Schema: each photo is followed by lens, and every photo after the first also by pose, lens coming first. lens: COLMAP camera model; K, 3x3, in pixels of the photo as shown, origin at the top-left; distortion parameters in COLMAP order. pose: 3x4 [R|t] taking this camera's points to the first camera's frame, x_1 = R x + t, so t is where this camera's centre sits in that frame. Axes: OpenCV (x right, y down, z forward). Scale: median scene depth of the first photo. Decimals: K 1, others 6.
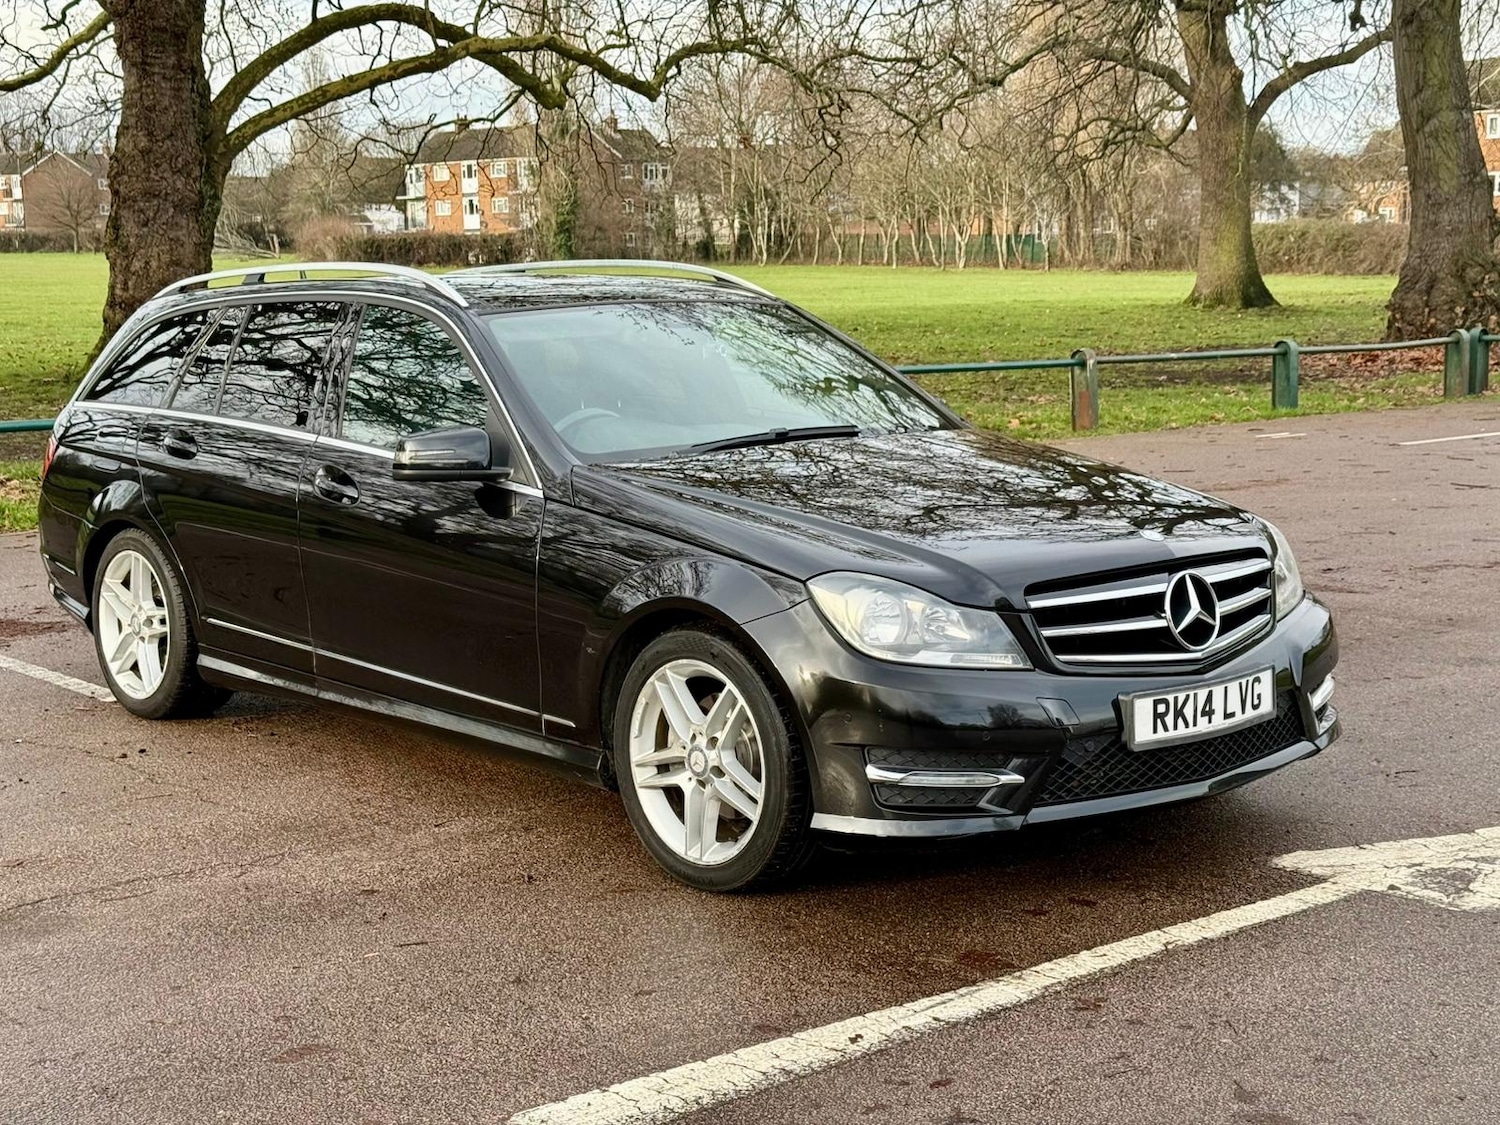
lens RADIAL K [[2341.3, 0, 766.6], [0, 2341.3, 577.4], [0, 0, 1]] dist [0.146535, 0.000000]
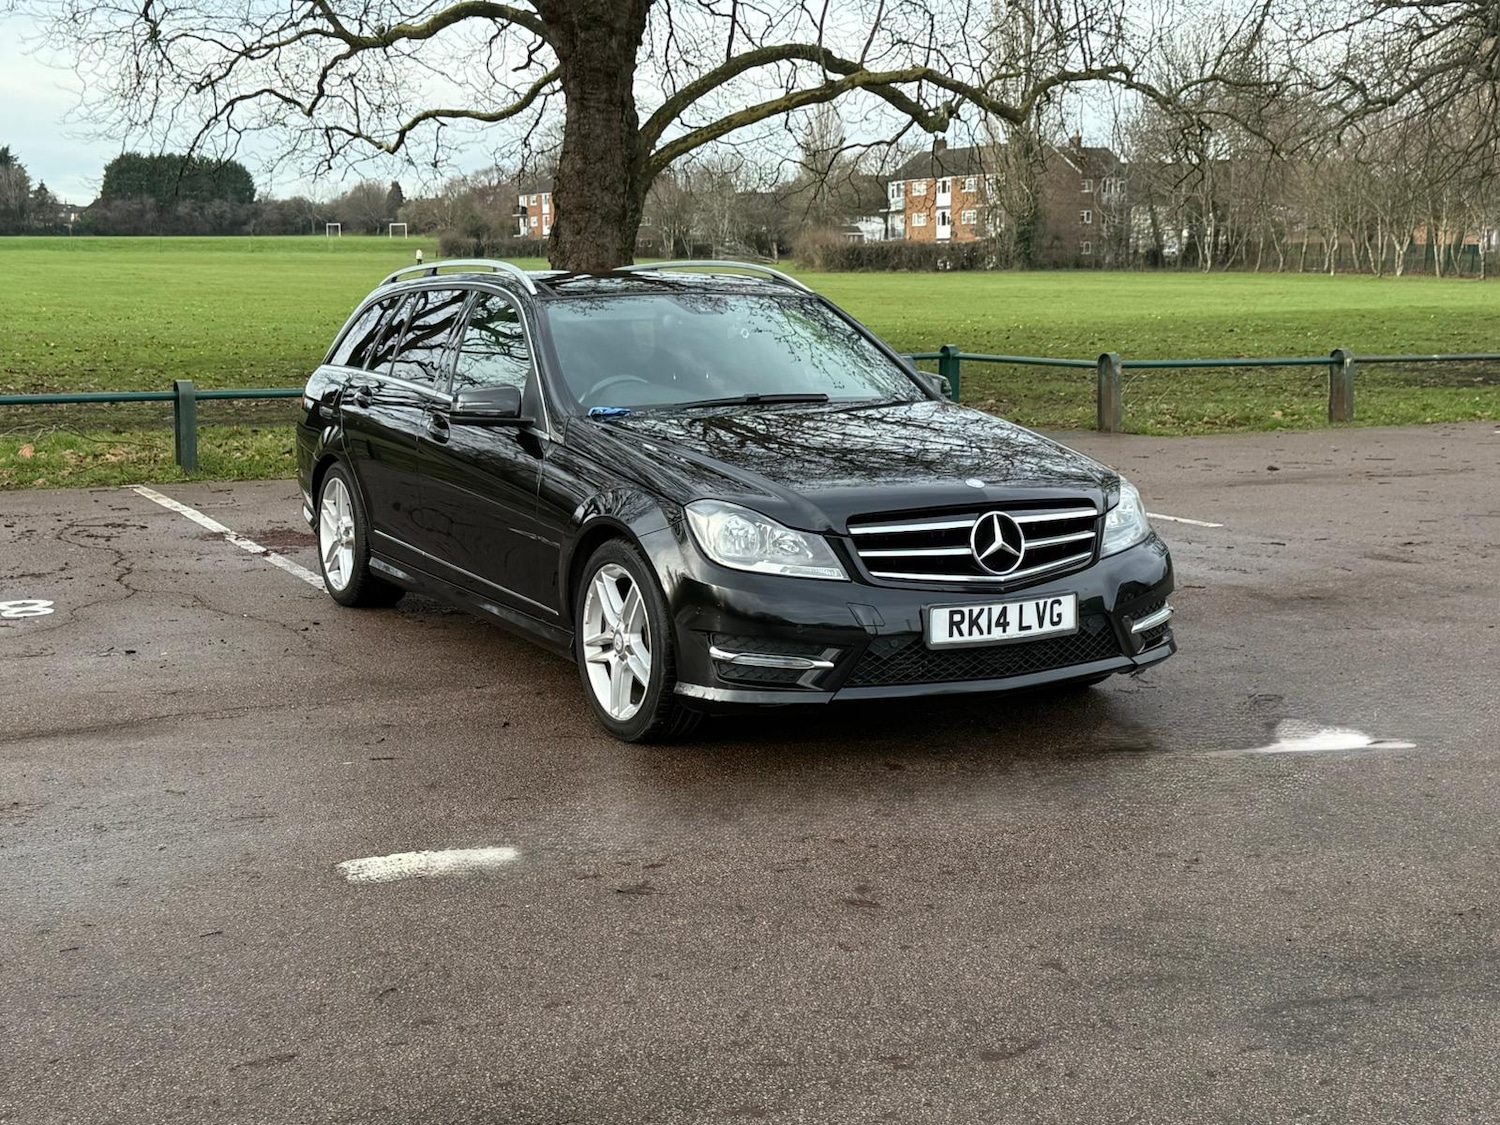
lens RADIAL K [[2112.9, 0, 748.2], [0, 2112.9, 572.9], [0, 0, 1]] dist [0.183528, 0.000000]
pose [[0.973350, 0.047667, -0.224316, 0.228644], [-0.045663, 0.998857, 0.014115, 0.014836], [0.224732, -0.003495, 0.974414, -0.105162]]
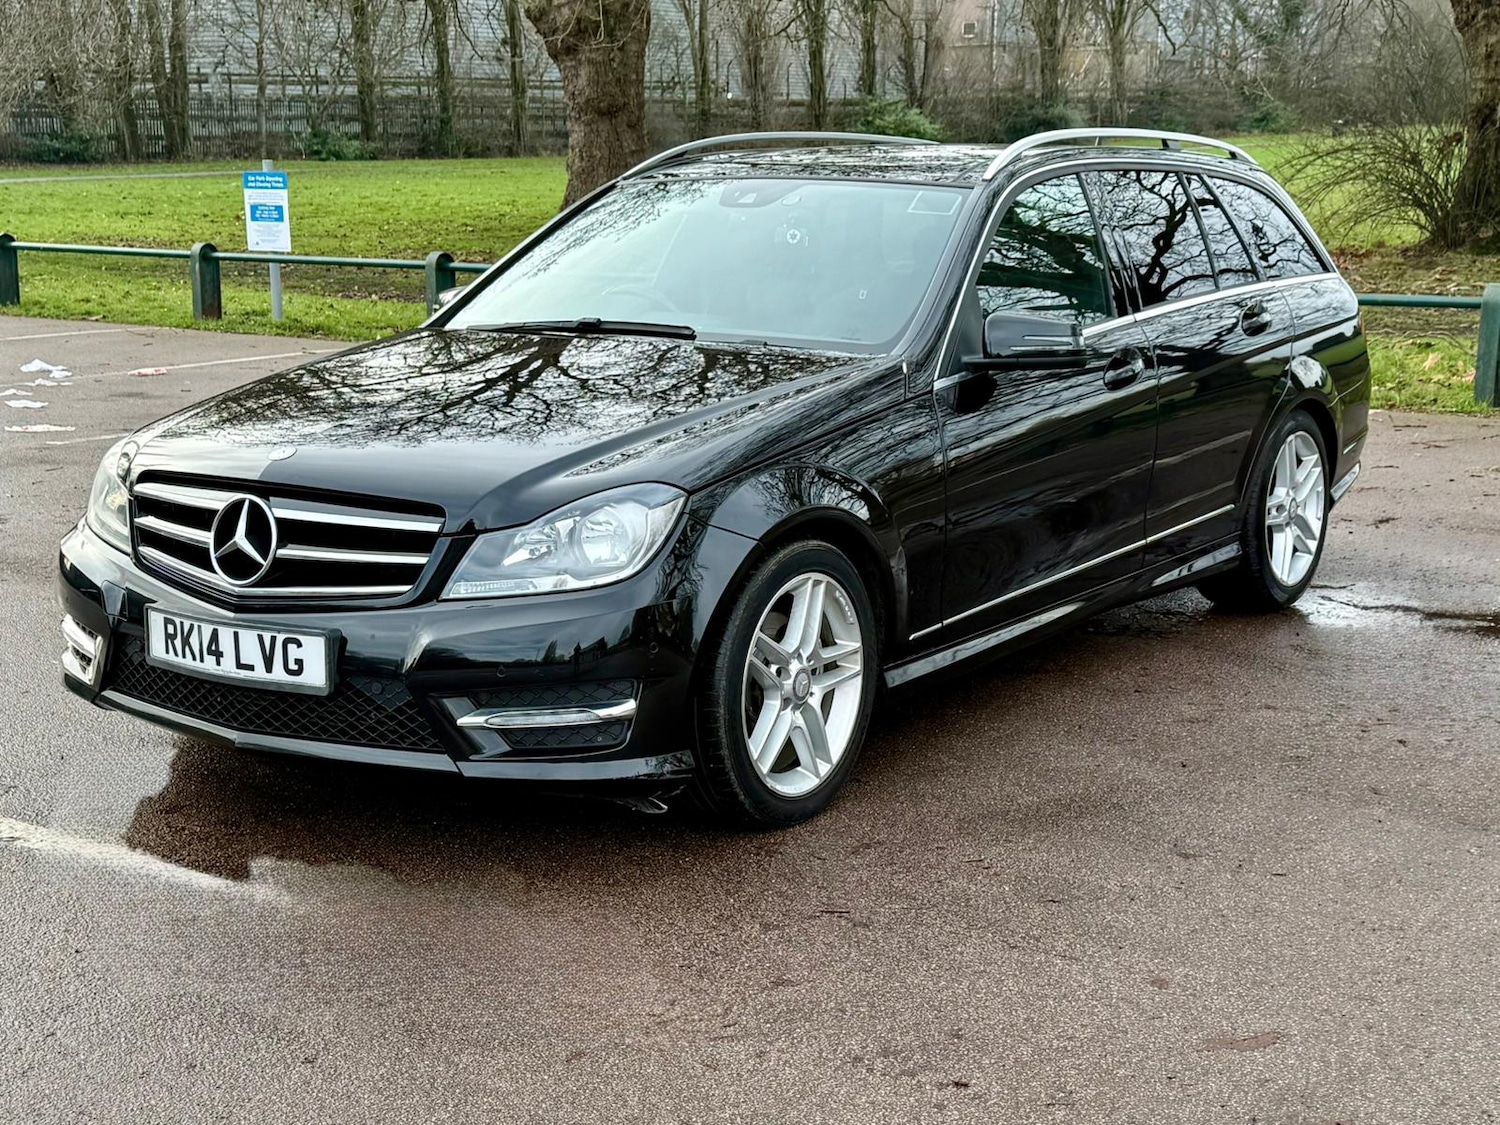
lens RADIAL K [[2341.3, 0, 718.5], [0, 2341.3, 602.7], [0, 0, 1]] dist [0.146535, 0.000000]
pose [[0.211706, 0.206202, -0.955333, 0.797924], [-0.137506, 0.974051, 0.179770, -0.109557], [0.967612, 0.093306, 0.234567, 0.720593]]
